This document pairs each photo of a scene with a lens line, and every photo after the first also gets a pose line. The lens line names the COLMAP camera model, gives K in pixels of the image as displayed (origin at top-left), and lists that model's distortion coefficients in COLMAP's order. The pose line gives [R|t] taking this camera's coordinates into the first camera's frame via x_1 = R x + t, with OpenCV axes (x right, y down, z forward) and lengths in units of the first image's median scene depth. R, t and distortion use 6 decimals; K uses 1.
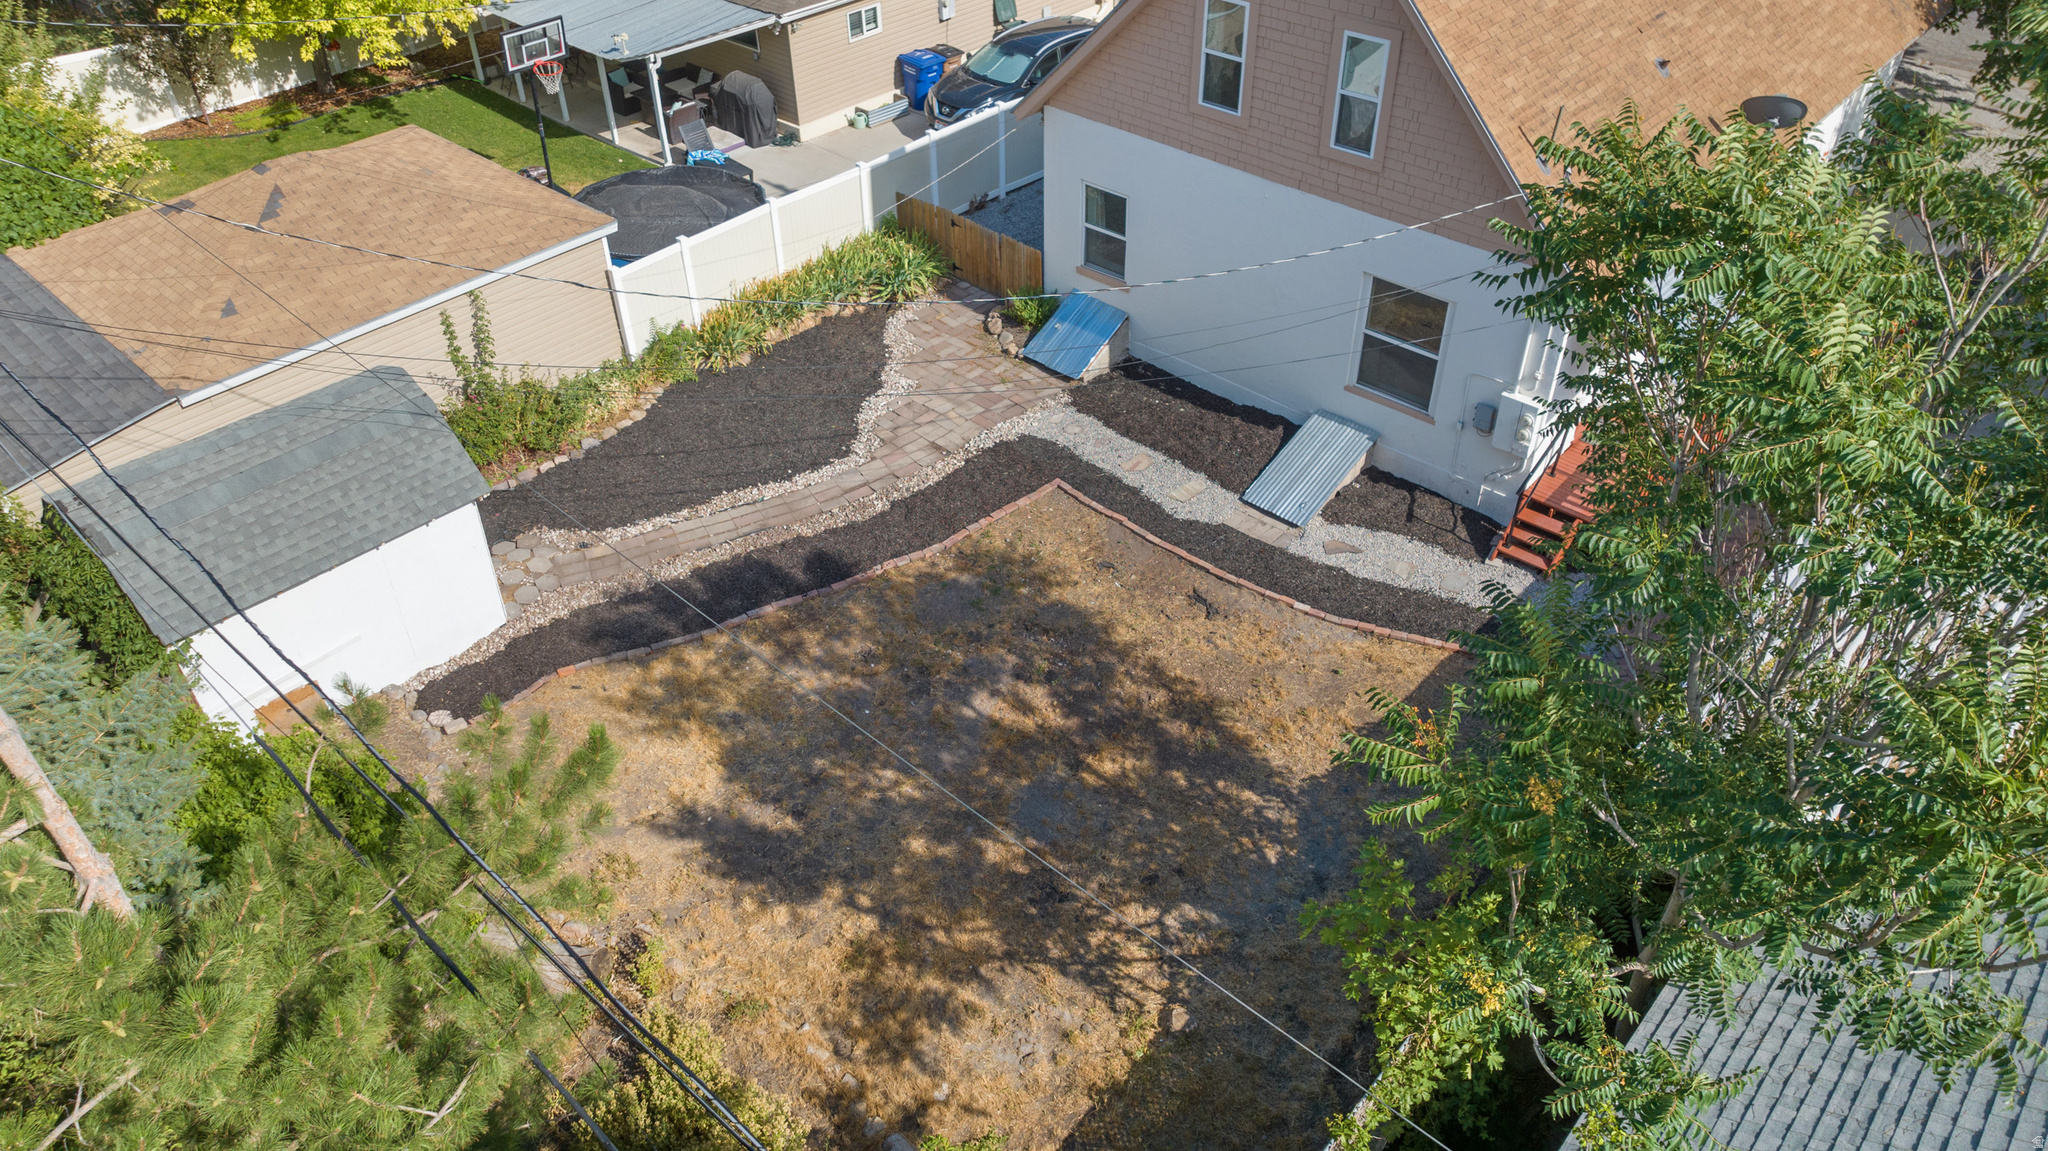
lens RADIAL K [[1446.2, 0, 1024.0], [0, 1446.2, 575.5], [0, 0, 1]] dist [-0.106470, 0.137228]
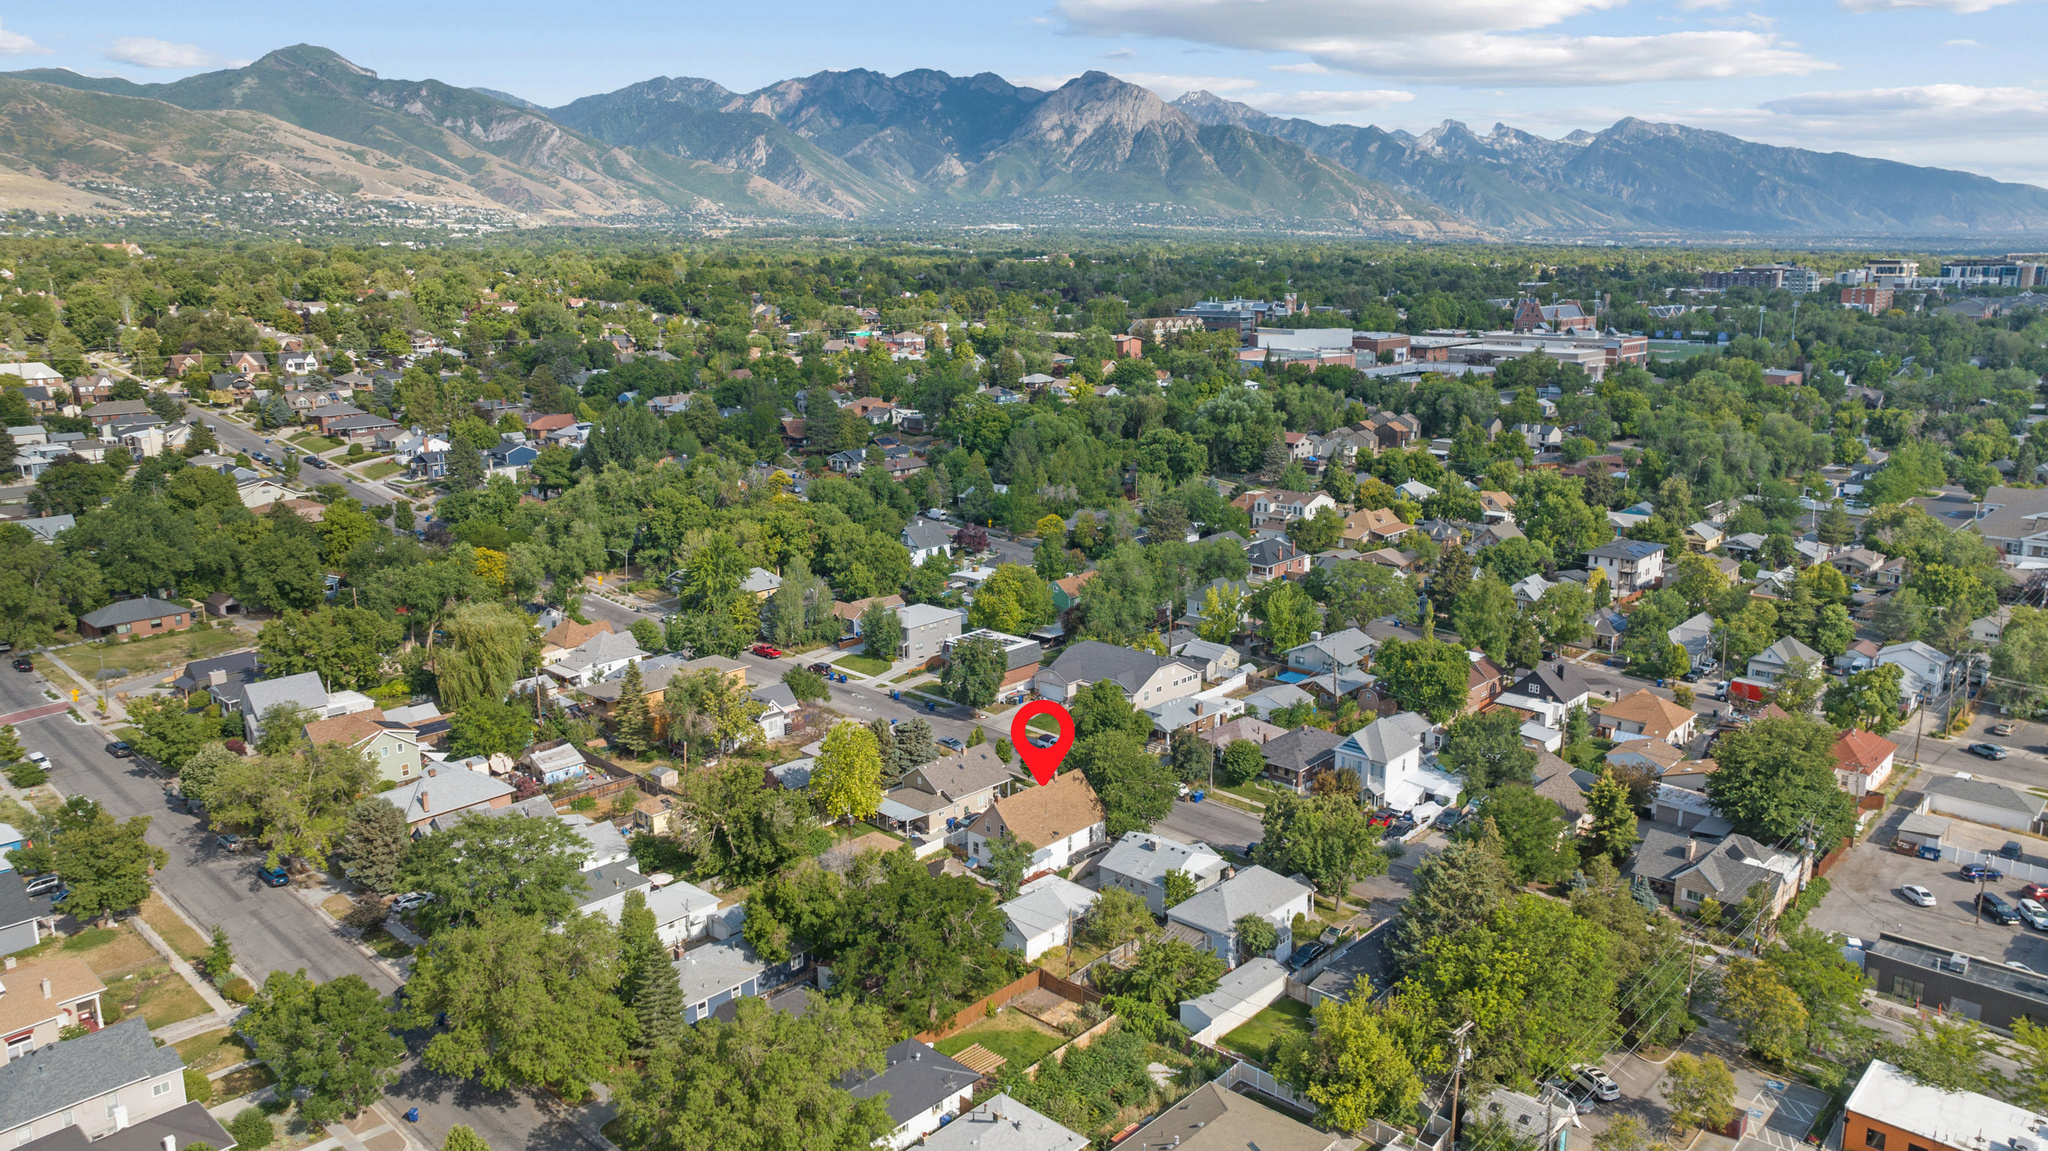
lens RADIAL K [[1446.2, 0, 1024.0], [0, 1446.2, 575.5], [0, 0, 1]] dist [-0.106470, 0.137228]
pose [[0.999849, 0.005479, -0.016517, 0.414909], [-0.012148, 0.899383, -0.436992, 1.709871], [0.012461, 0.437127, 0.899314, -6.176882]]
